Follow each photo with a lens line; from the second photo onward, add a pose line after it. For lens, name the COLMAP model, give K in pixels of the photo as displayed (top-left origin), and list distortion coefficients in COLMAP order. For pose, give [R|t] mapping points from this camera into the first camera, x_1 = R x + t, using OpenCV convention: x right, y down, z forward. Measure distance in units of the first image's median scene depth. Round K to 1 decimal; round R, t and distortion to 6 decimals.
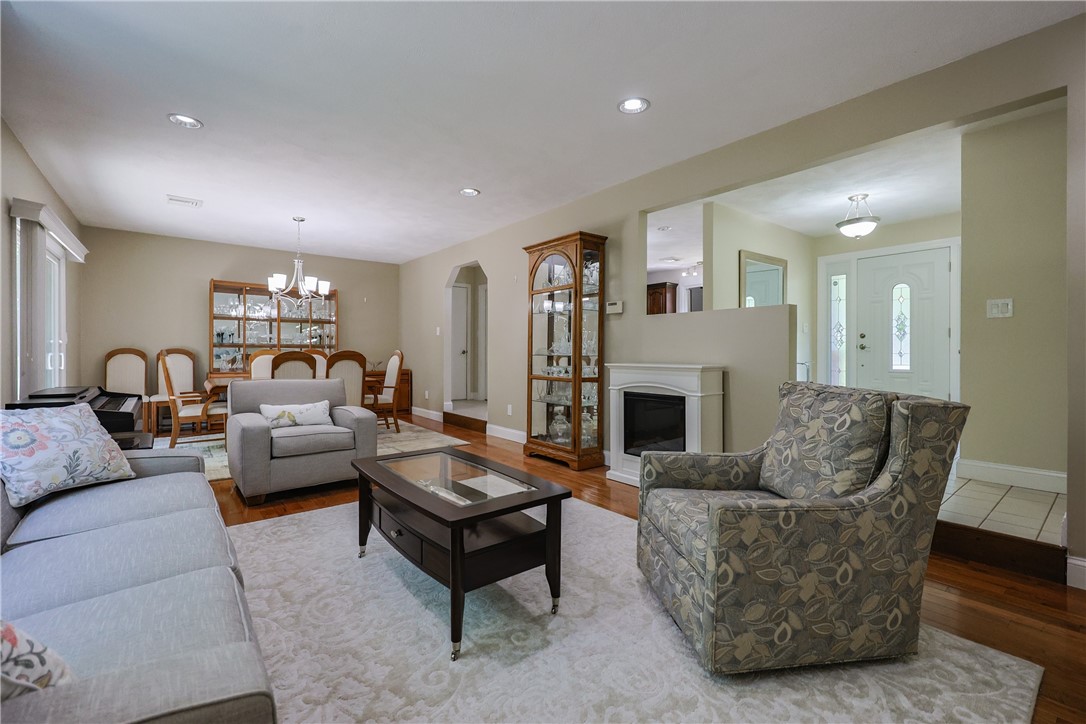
lens RADIAL K [[470.1, 0, 543.9], [0, 470.1, 353.6], [0, 0, 1]] dist [0.000733, 0.000123]
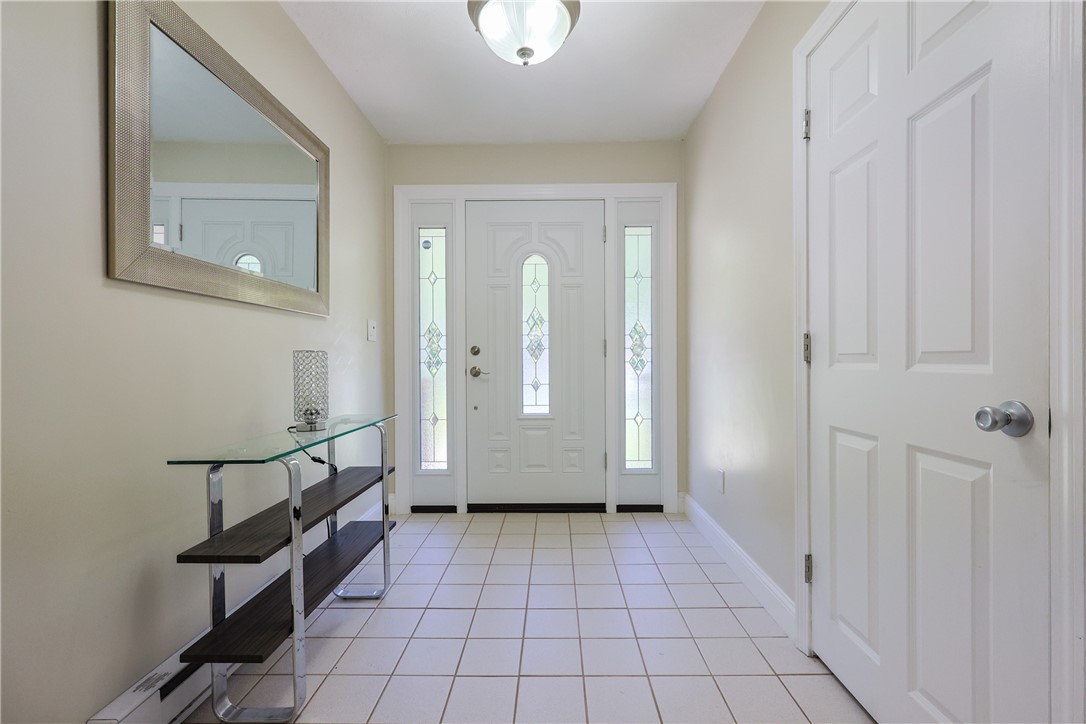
lens RADIAL K [[470.1, 0, 541.1], [0, 470.1, 361.9], [0, 0, 1]] dist [0.000733, 0.000123]
pose [[0.640683, -0.002942, 0.767800, 0.341686], [0.007185, 0.999972, -0.002163, -0.024661], [-0.767772, 0.006902, 0.640686, 0.640320]]
